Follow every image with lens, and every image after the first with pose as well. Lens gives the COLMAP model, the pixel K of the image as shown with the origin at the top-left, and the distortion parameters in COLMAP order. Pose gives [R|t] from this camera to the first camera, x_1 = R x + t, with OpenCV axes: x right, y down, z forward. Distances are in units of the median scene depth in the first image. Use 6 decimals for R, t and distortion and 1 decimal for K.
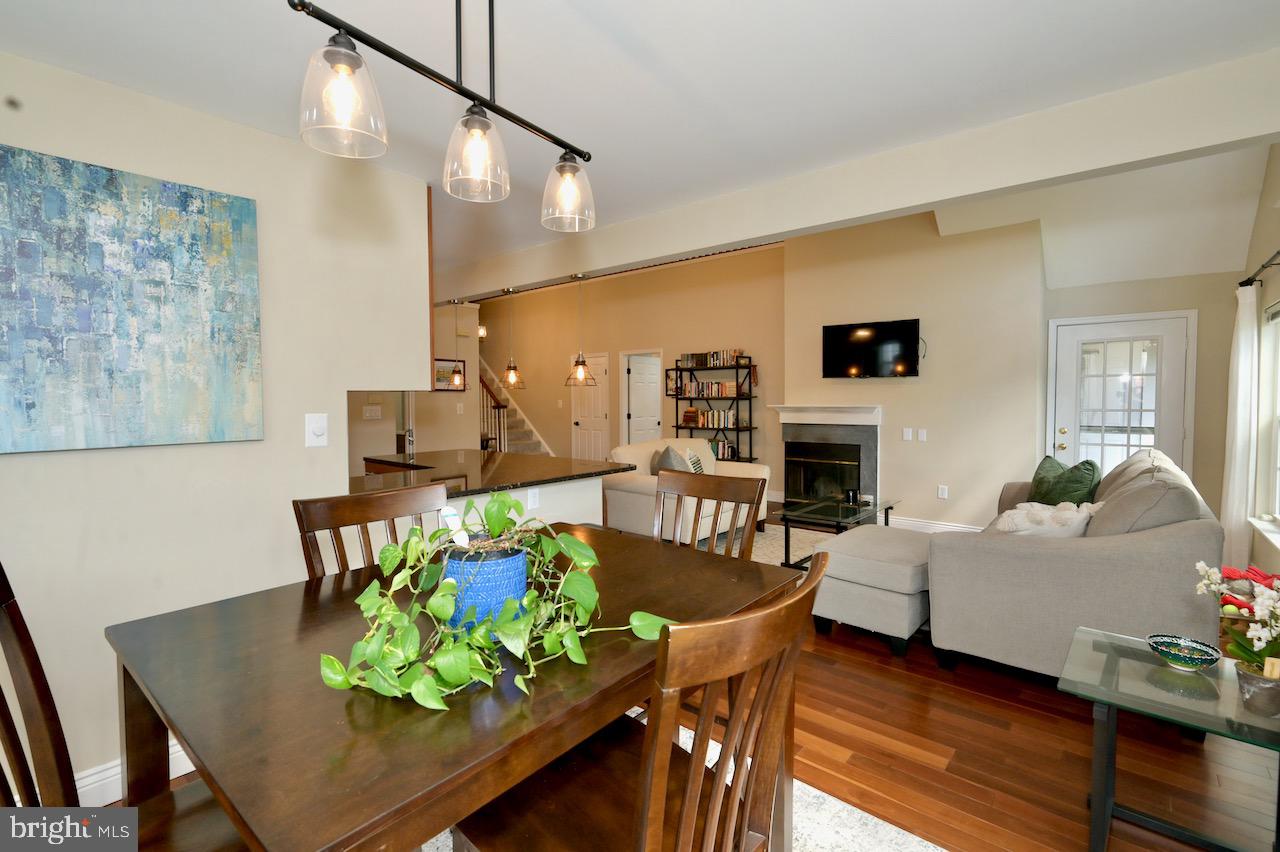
lens RADIAL K [[582.9, 0, 631.5], [0, 582.9, 420.8], [0, 0, 1]] dist [0.000629, 0.000107]
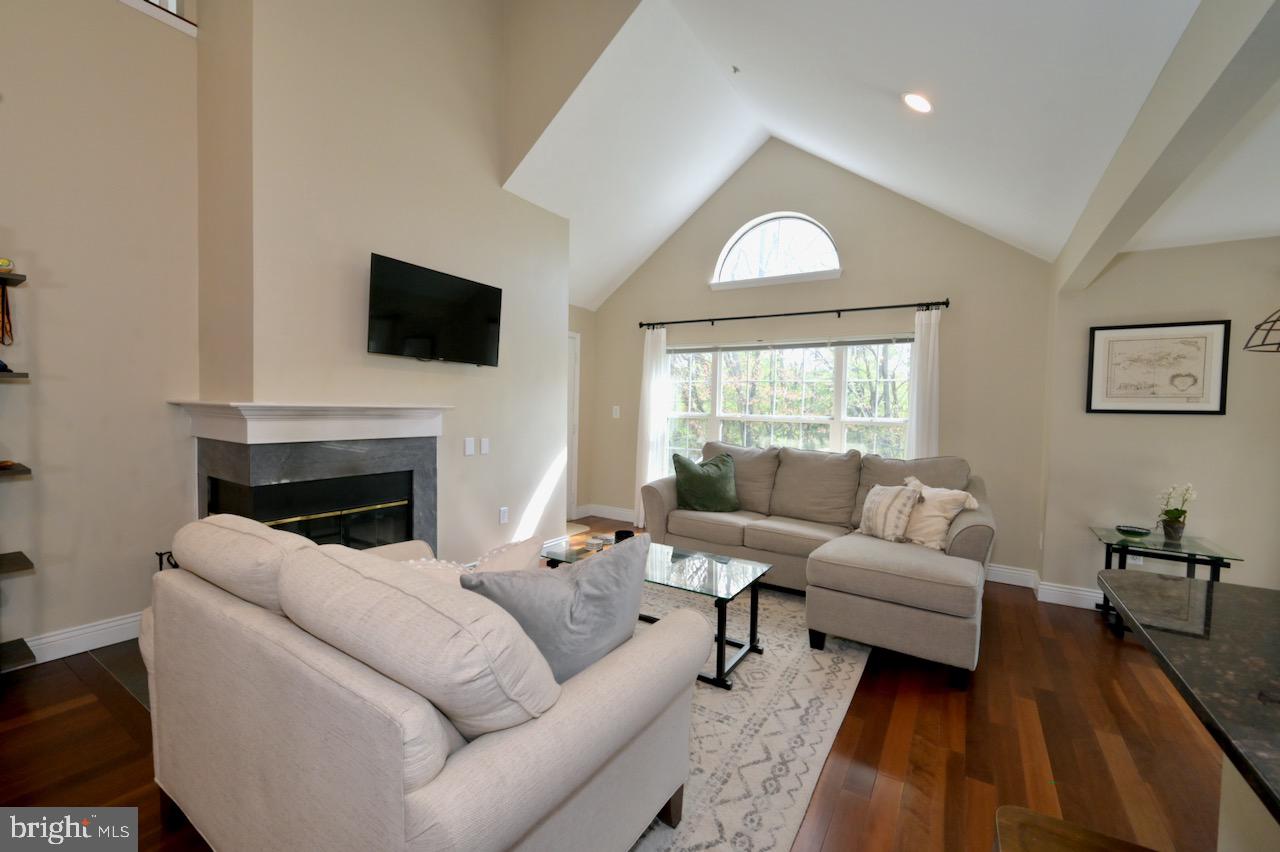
lens RADIAL K [[520.0, 0, 634.5], [0, 520.0, 423.7], [0, 0, 1]] dist [-0.001598, -0.000334]
pose [[-0.140715, -0.036602, 0.989373, -0.141711], [0.009905, 0.999214, 0.038375, -0.020508], [-0.990001, 0.015199, -0.140242, 0.685924]]
